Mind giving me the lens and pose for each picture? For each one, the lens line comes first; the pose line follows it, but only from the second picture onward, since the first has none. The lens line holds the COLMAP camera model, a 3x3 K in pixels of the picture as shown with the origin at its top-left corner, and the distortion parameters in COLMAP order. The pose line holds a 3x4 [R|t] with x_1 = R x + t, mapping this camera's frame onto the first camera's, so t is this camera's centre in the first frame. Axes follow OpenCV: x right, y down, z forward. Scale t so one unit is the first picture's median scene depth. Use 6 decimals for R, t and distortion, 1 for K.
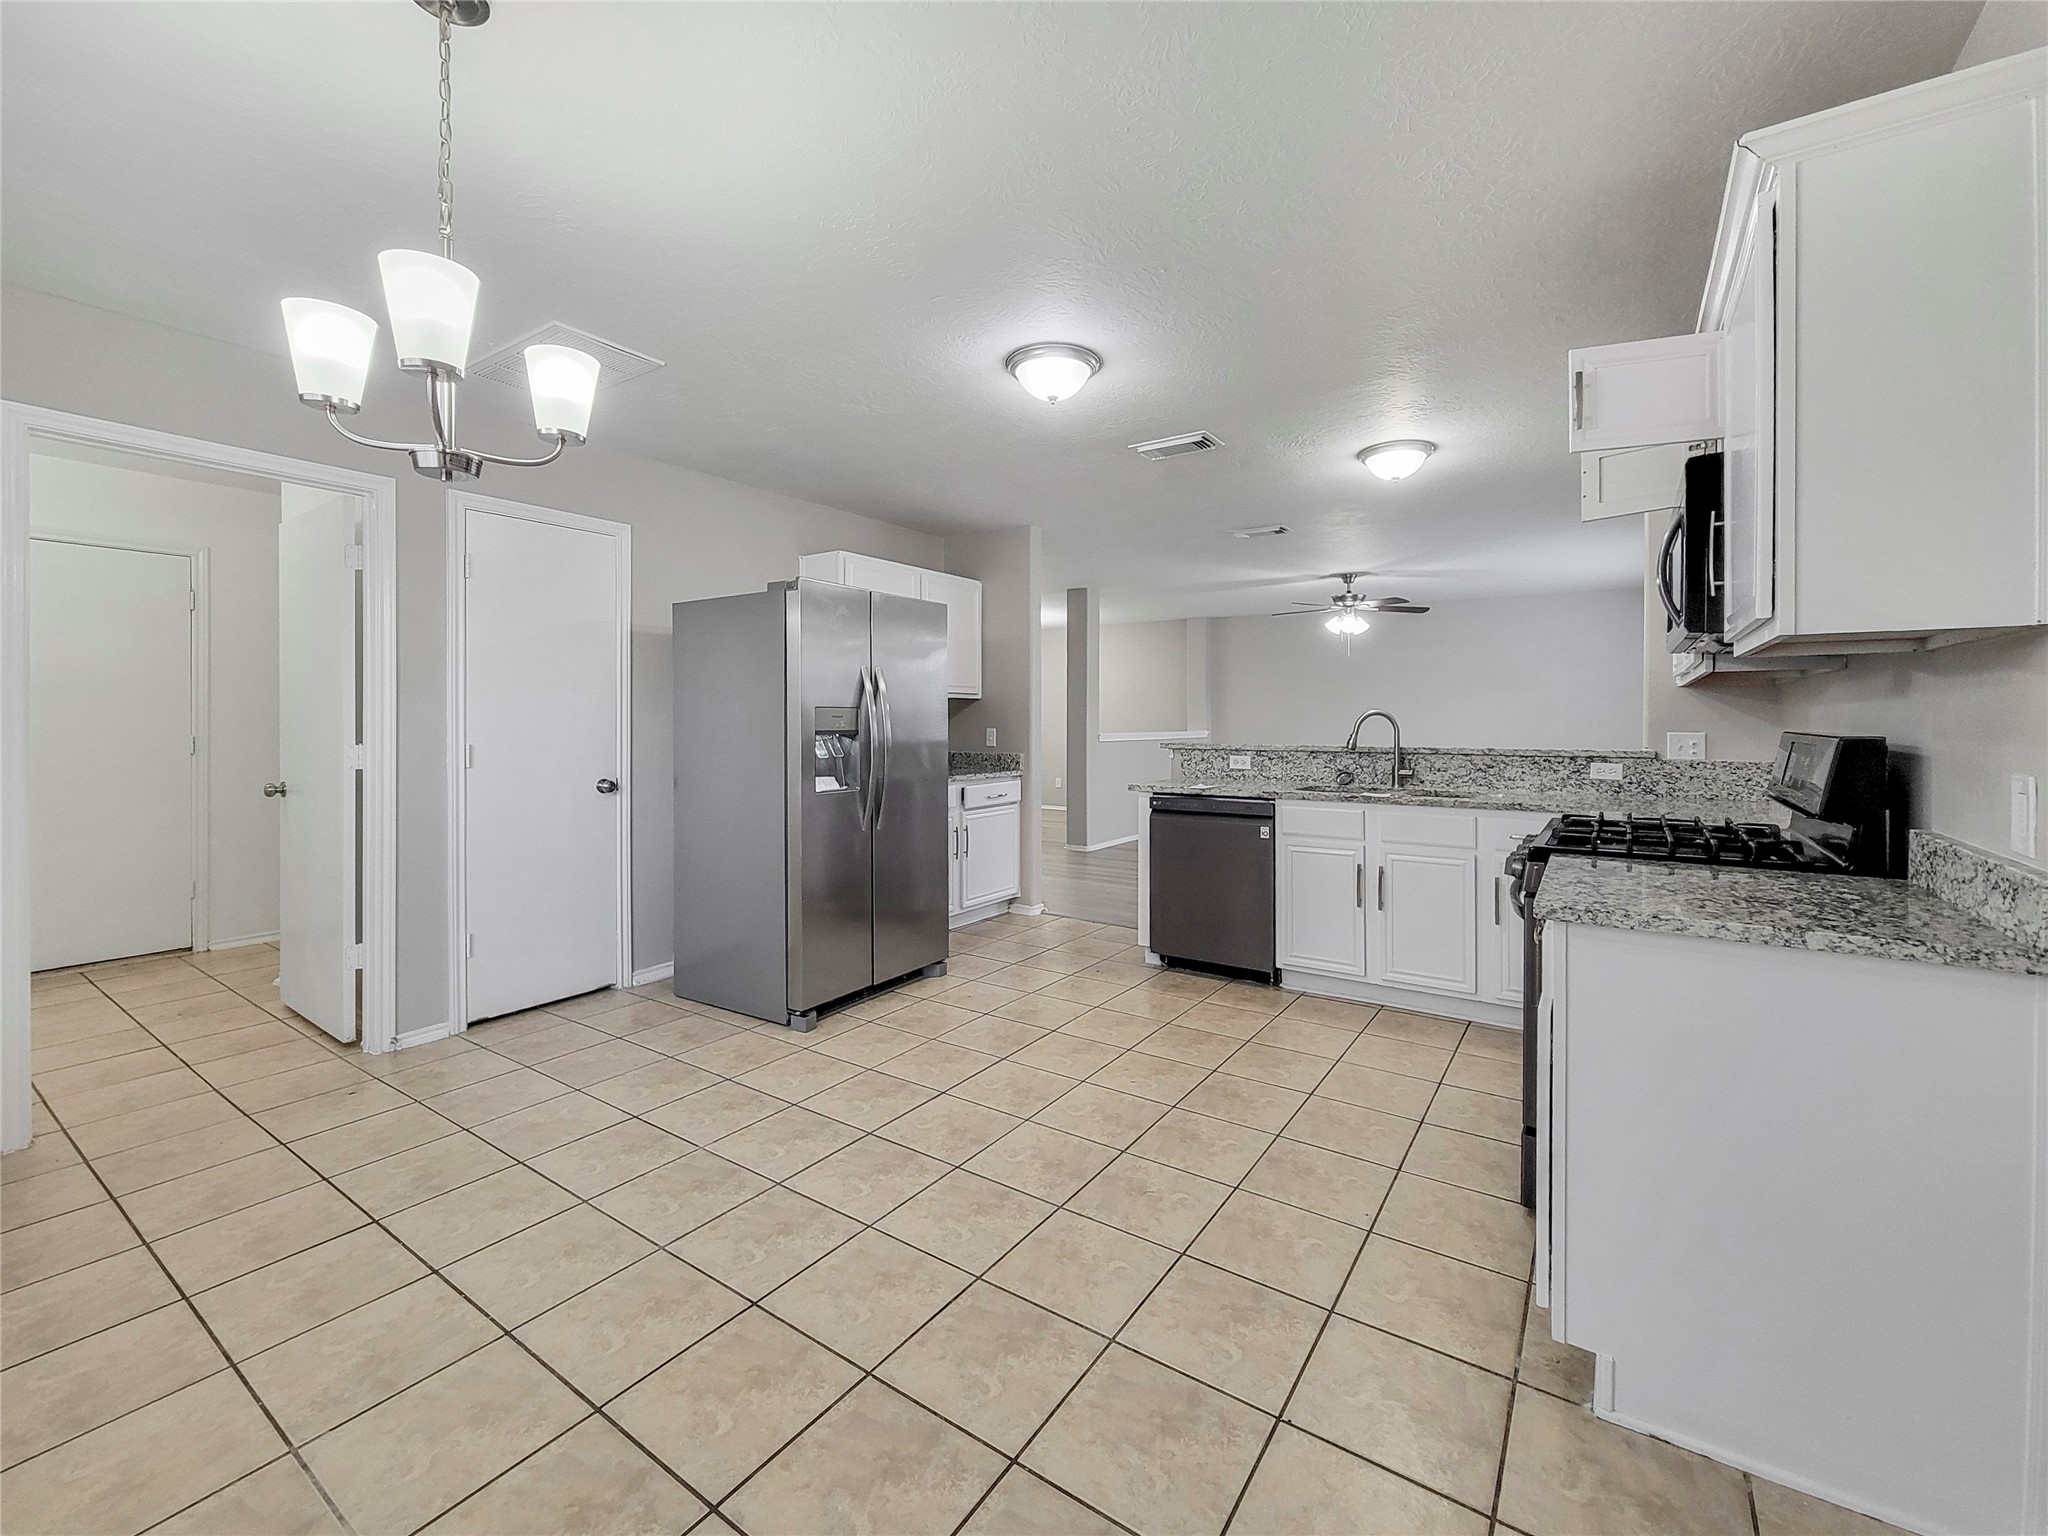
lens RADIAL K [[850.5, 0, 1026.9], [0, 850.5, 723.0], [0, 0, 1]] dist [-0.002273, 0.000200]
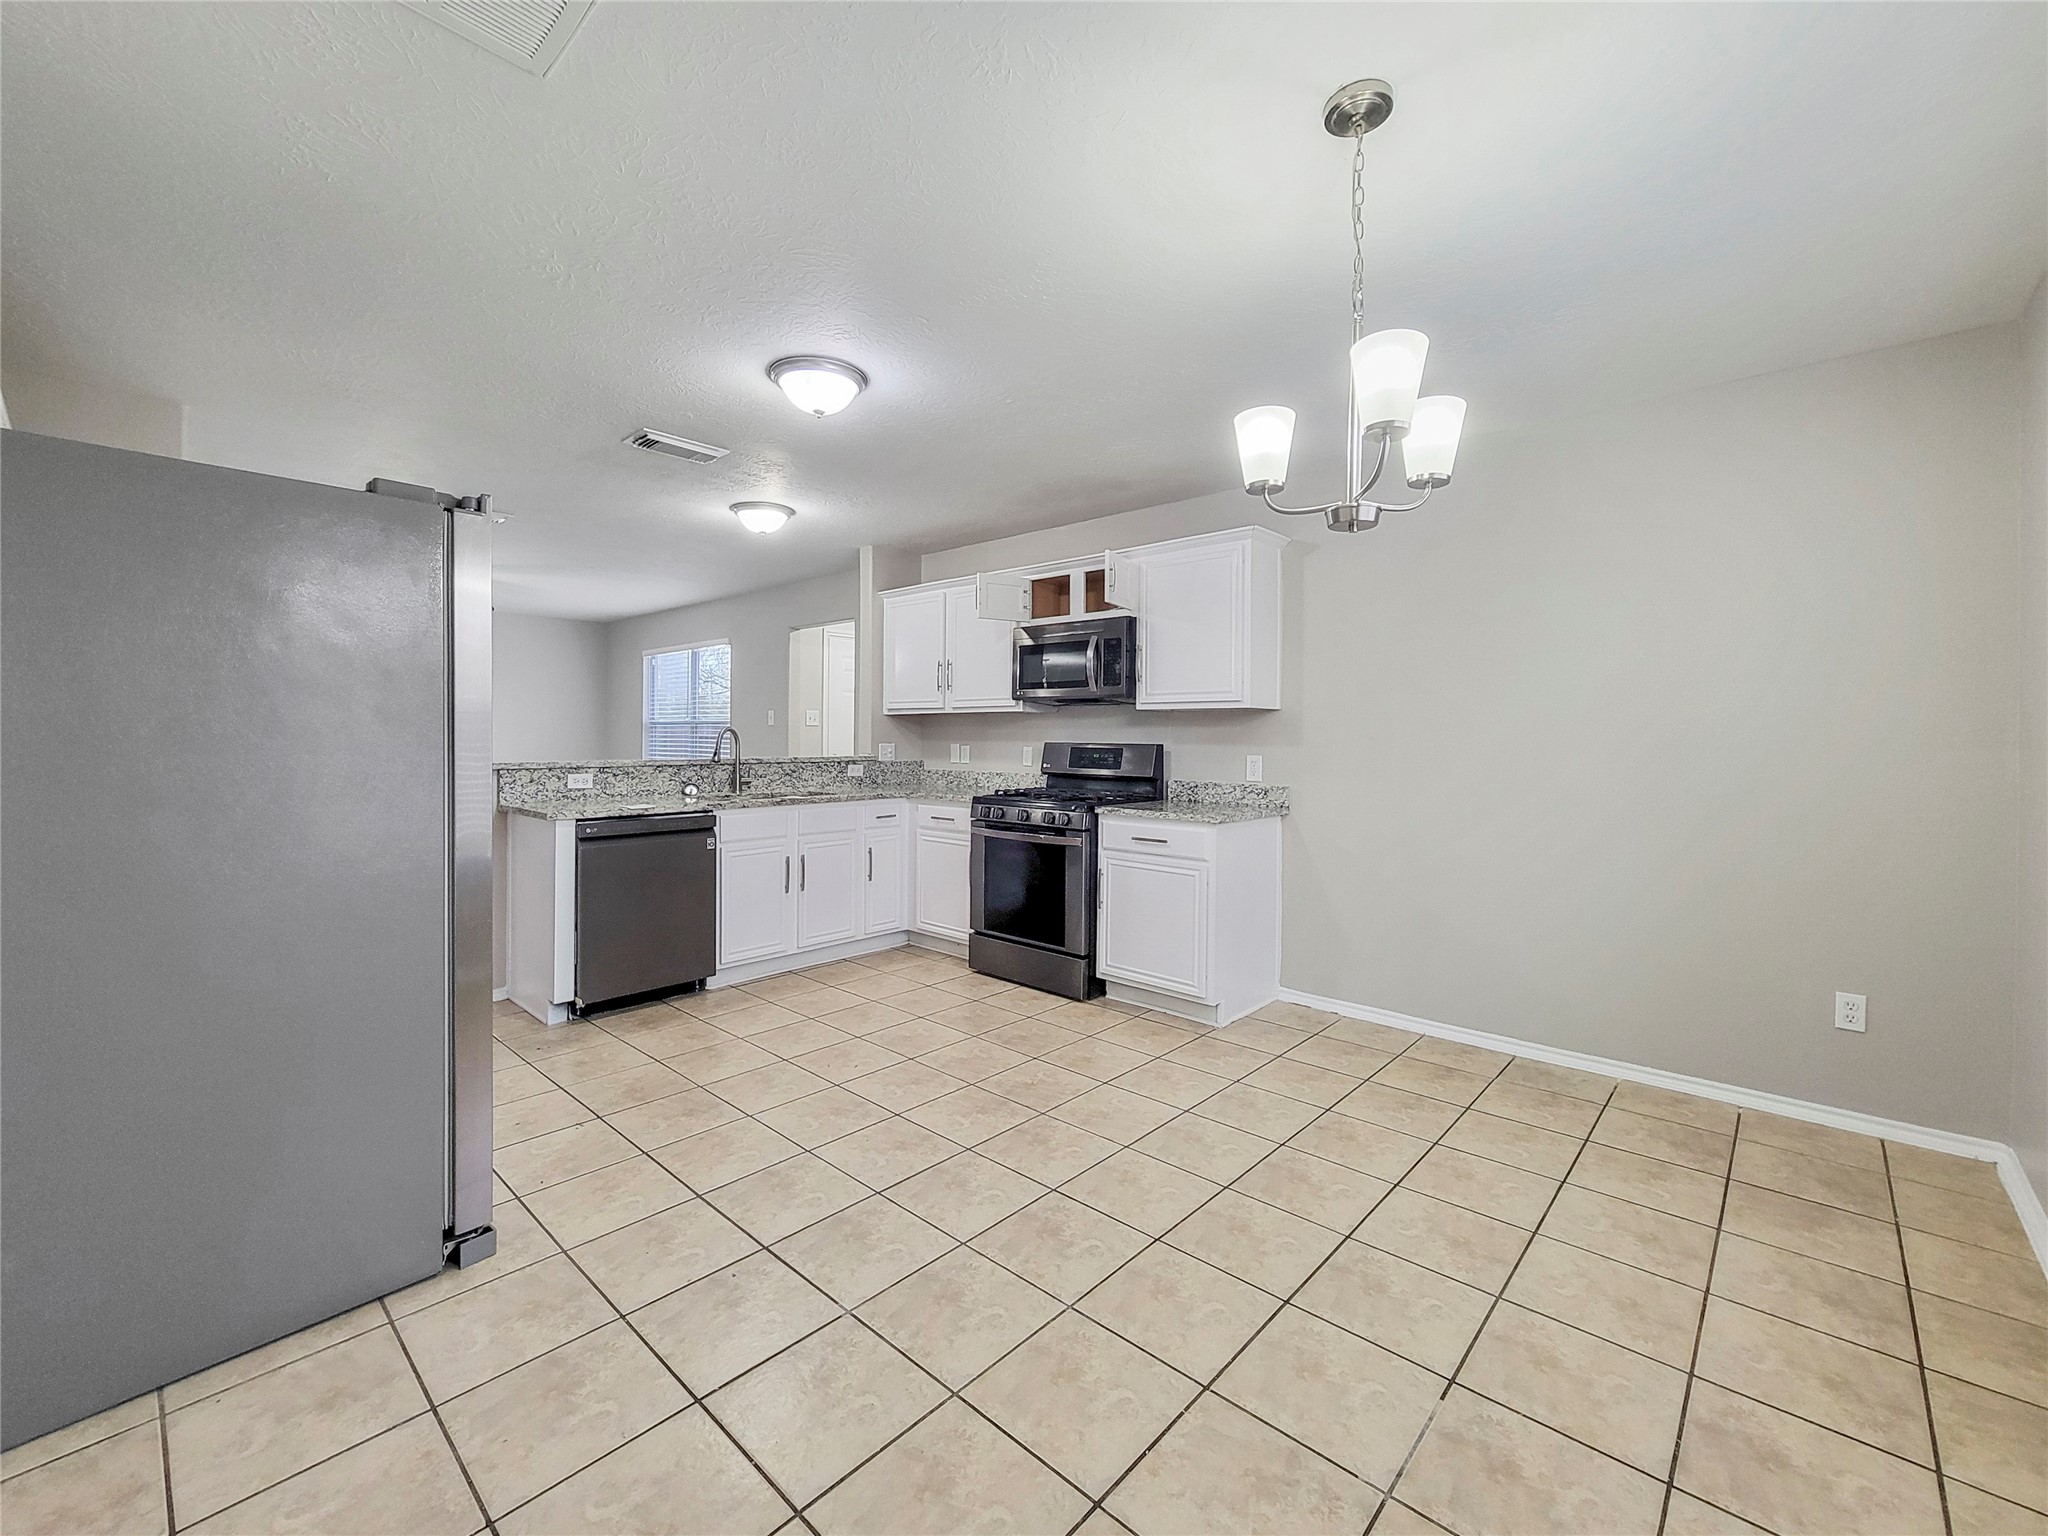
lens RADIAL K [[850.5, 0, 1022.1], [0, 850.5, 756.1], [0, 0, 1]] dist [-0.002273, 0.000200]
pose [[0.143447, -0.023531, 0.989378, -0.687778], [-0.001611, 0.999710, 0.024011, -0.003852], [-0.989657, -0.005038, 0.143368, 0.471473]]
